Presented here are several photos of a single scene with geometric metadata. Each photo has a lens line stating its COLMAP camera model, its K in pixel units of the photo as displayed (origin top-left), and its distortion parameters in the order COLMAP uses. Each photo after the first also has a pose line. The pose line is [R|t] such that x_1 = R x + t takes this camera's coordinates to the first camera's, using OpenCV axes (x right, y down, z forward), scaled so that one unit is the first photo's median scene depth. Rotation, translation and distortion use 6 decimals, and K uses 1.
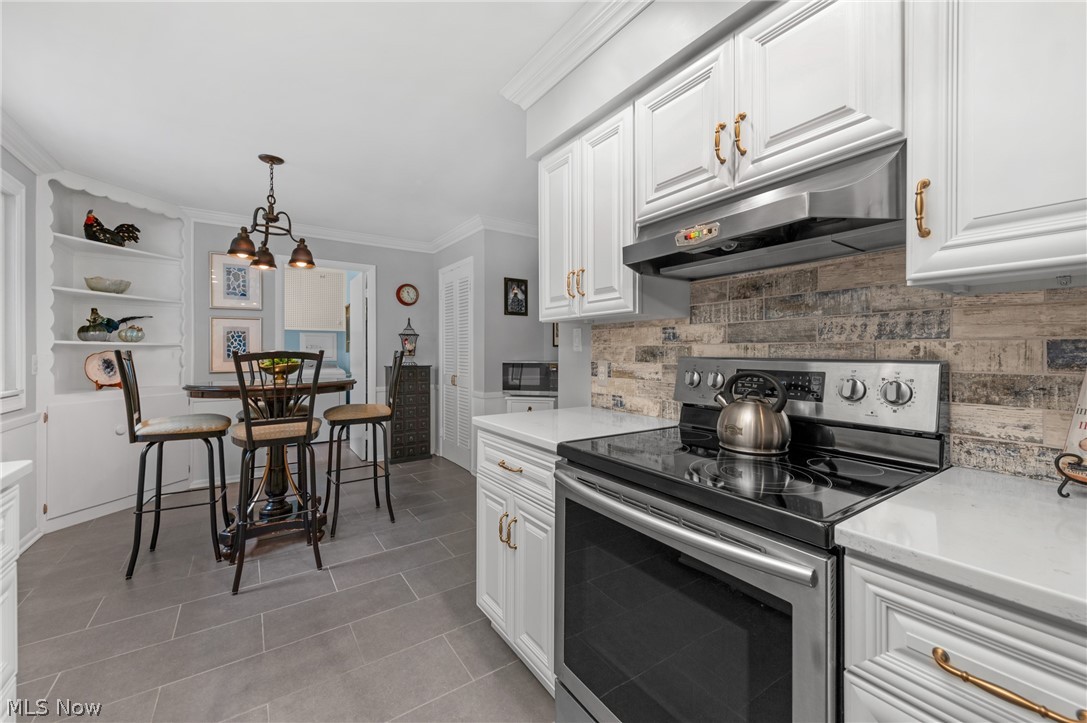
lens RADIAL K [[440.8, 0, 578.3], [0, 440.8, 349.0], [0, 0, 1]] dist [0.000655, -0.000235]
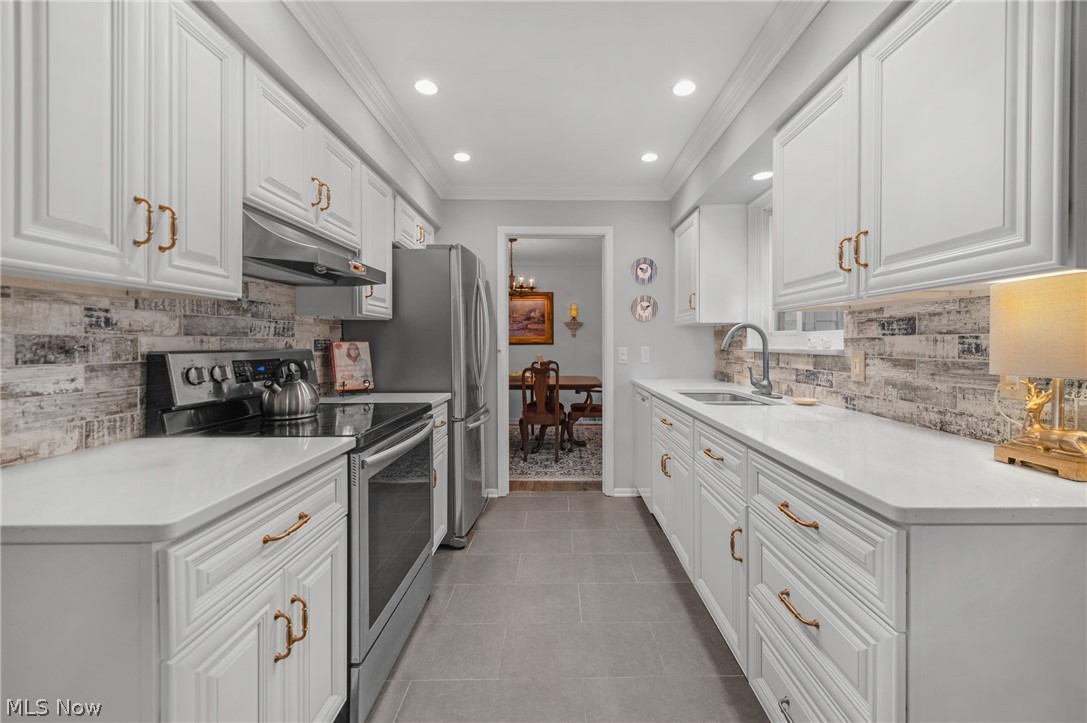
lens RADIAL K [[440.8, 0, 558.6], [0, 440.8, 344.3], [0, 0, 1]] dist [0.000655, -0.000235]
pose [[-0.800026, -0.004504, 0.599948, -0.609552], [-0.007251, 0.999971, -0.002162, 0.000973], [-0.599921, -0.006080, -0.800036, 0.908196]]
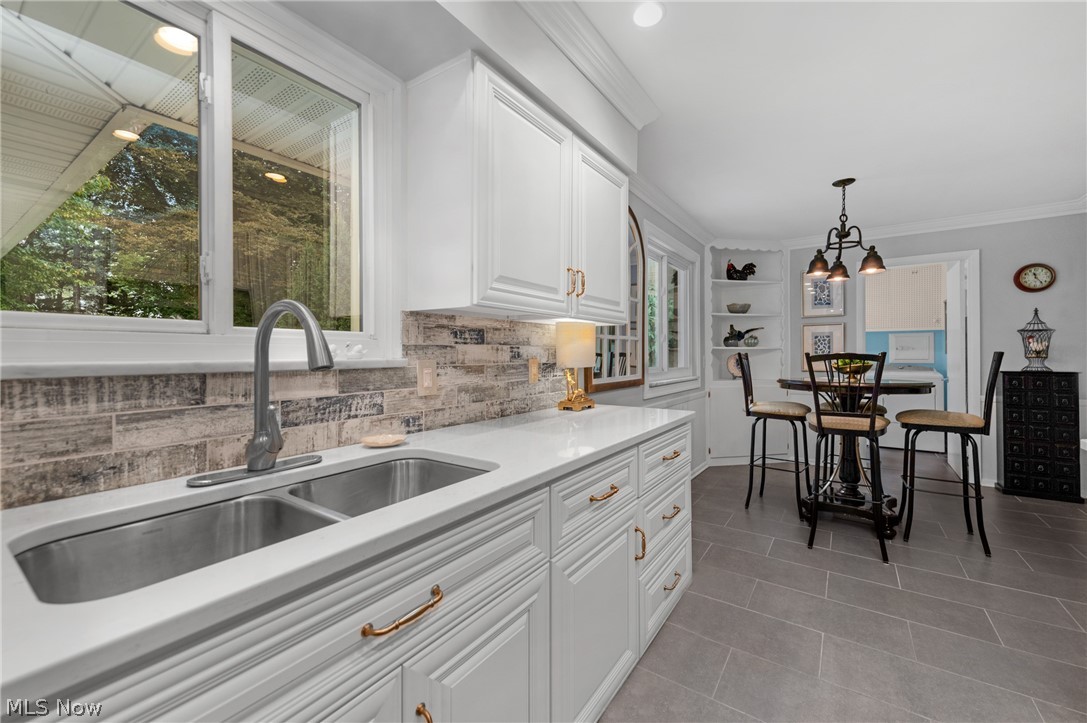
lens RADIAL K [[440.8, 0, 549.7], [0, 440.8, 359.2], [0, 0, 1]] dist [0.000655, -0.000235]
pose [[0.323239, 0.010058, -0.946264, 0.135579], [0.008959, 0.999866, 0.013688, -0.001966], [0.946275, -0.012903, 0.323106, -0.079555]]
